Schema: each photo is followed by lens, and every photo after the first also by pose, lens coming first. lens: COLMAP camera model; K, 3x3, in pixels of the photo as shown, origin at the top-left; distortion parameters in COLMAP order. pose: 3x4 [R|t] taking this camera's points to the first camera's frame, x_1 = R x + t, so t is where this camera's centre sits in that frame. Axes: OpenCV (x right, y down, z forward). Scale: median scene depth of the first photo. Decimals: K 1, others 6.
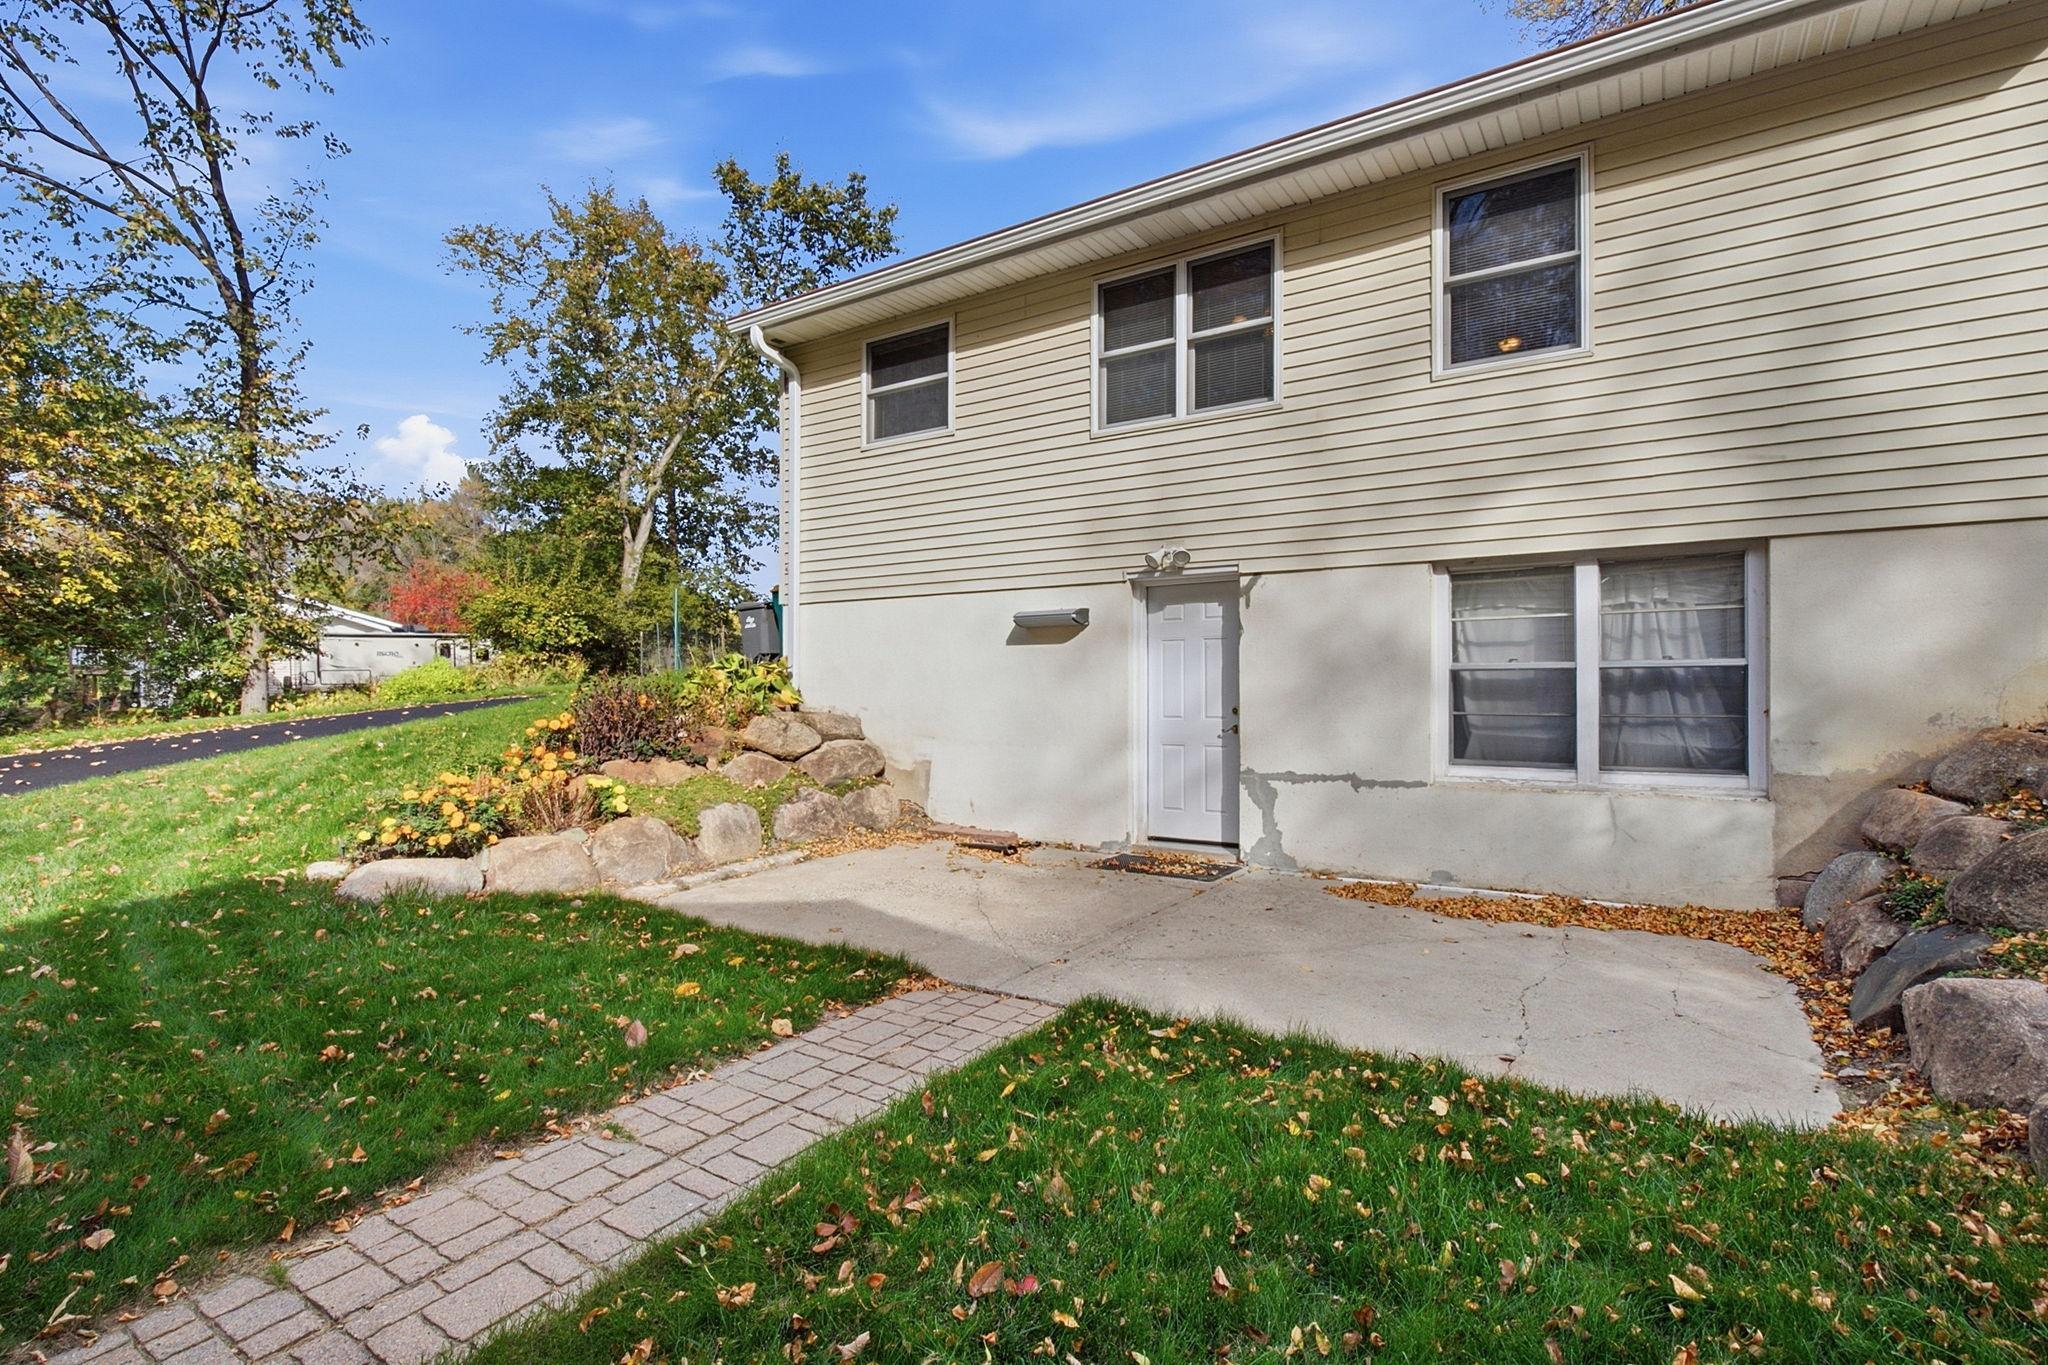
lens RADIAL K [[925.8, 0, 1024.0], [0, 925.8, 682.5], [0, 0, 1]] dist [-0.007608, -0.000330]
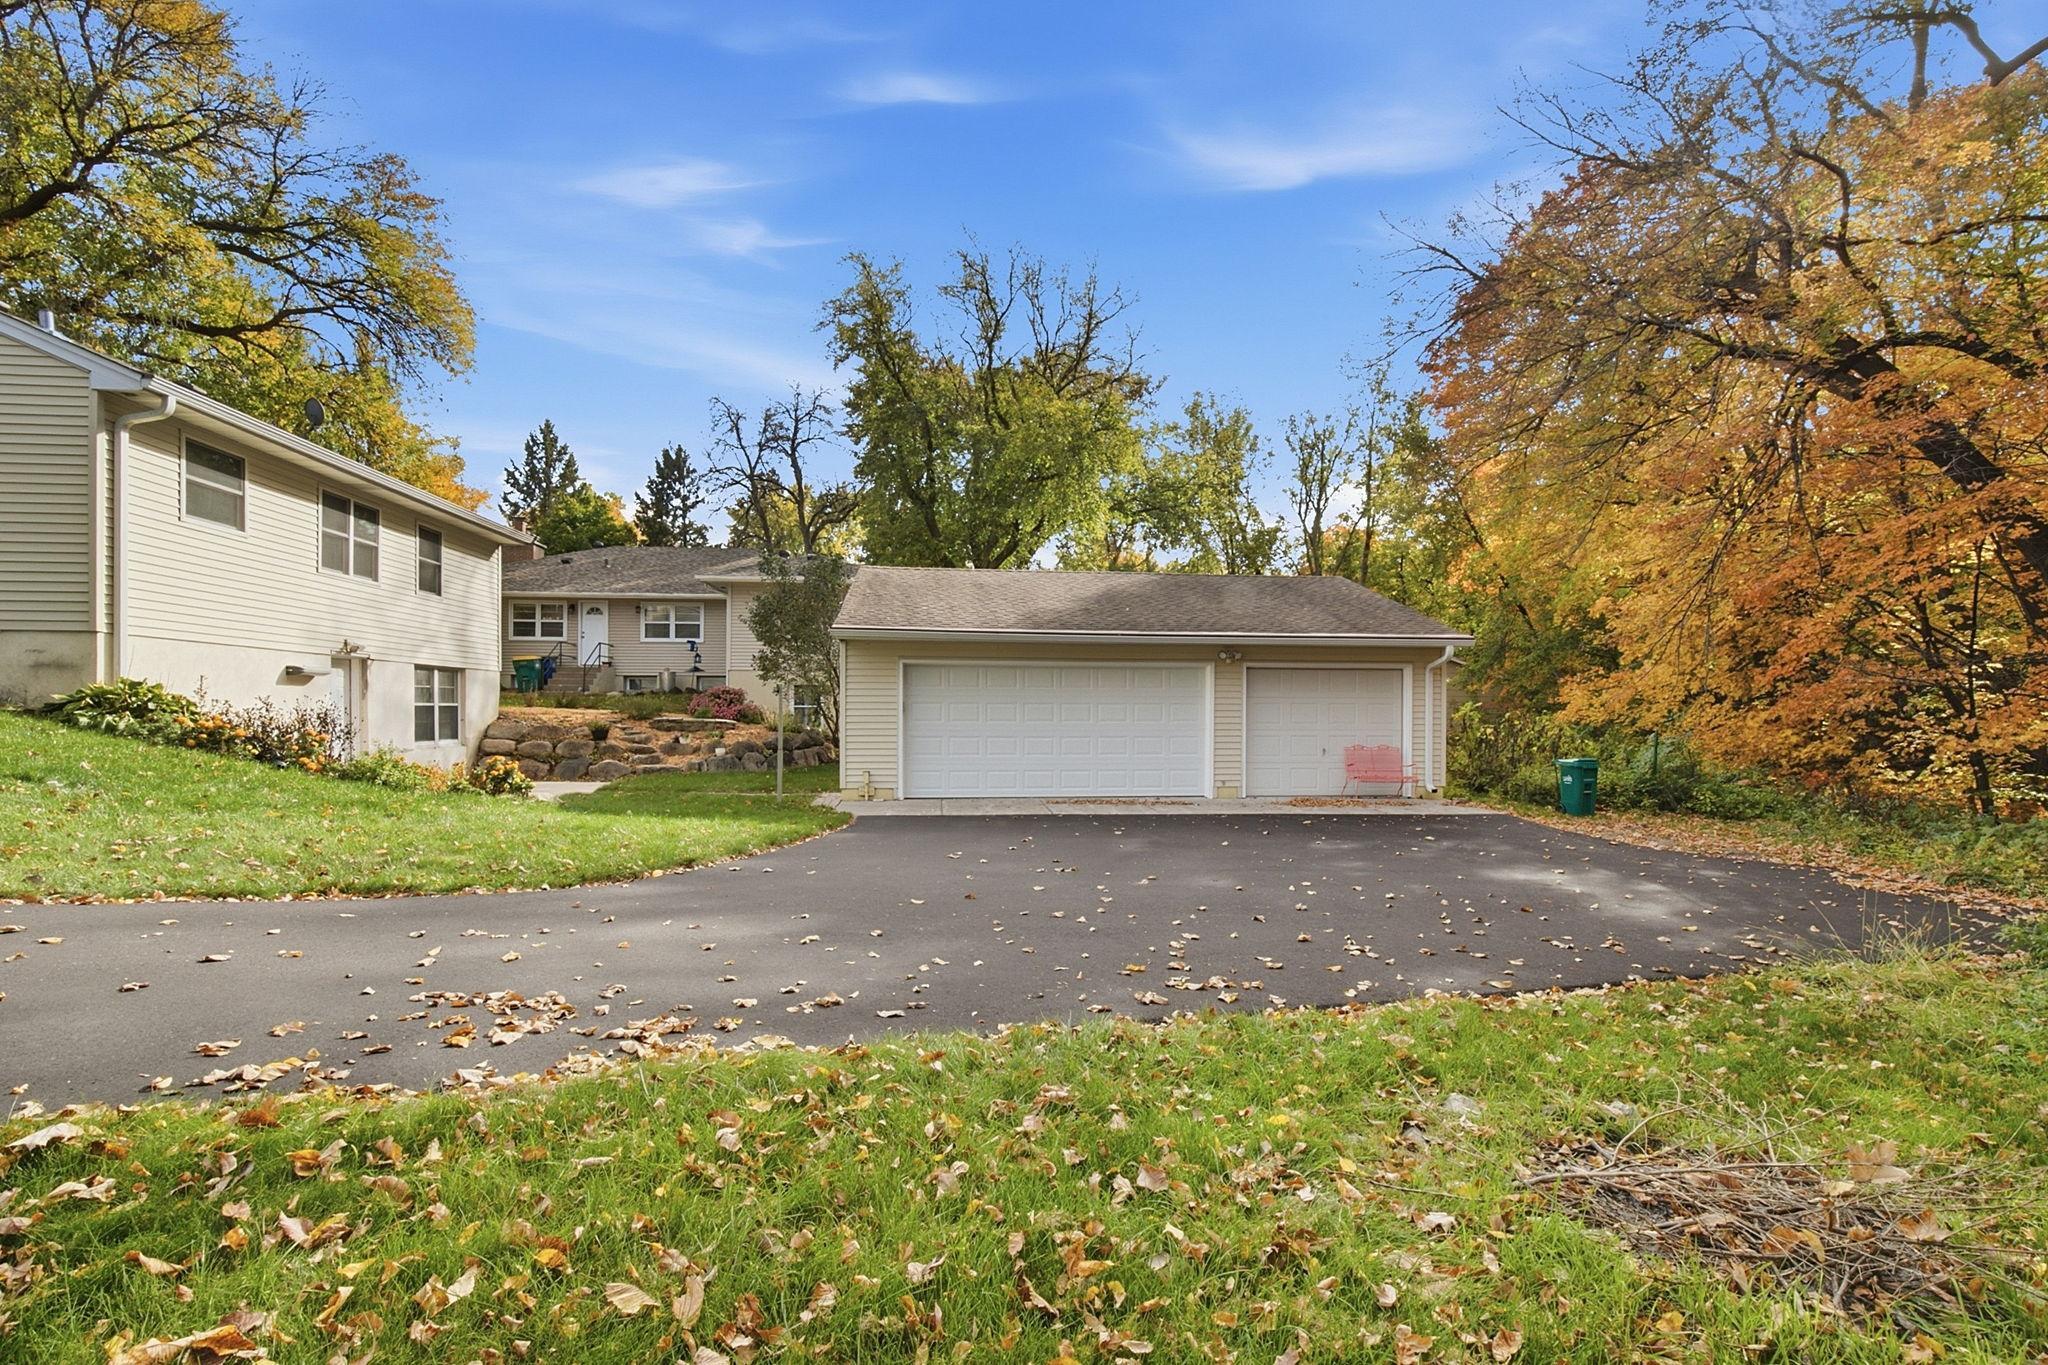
lens RADIAL K [[978.6, 0, 1066.1], [0, 978.6, 718.2], [0, 0, 1]] dist [0.001844, 0.000331]
pose [[-0.641785, -0.004783, 0.766870, -3.028499], [-0.008183, 0.999966, -0.000612, 0.009707], [-0.766841, -0.006668, -0.641802, 1.447914]]
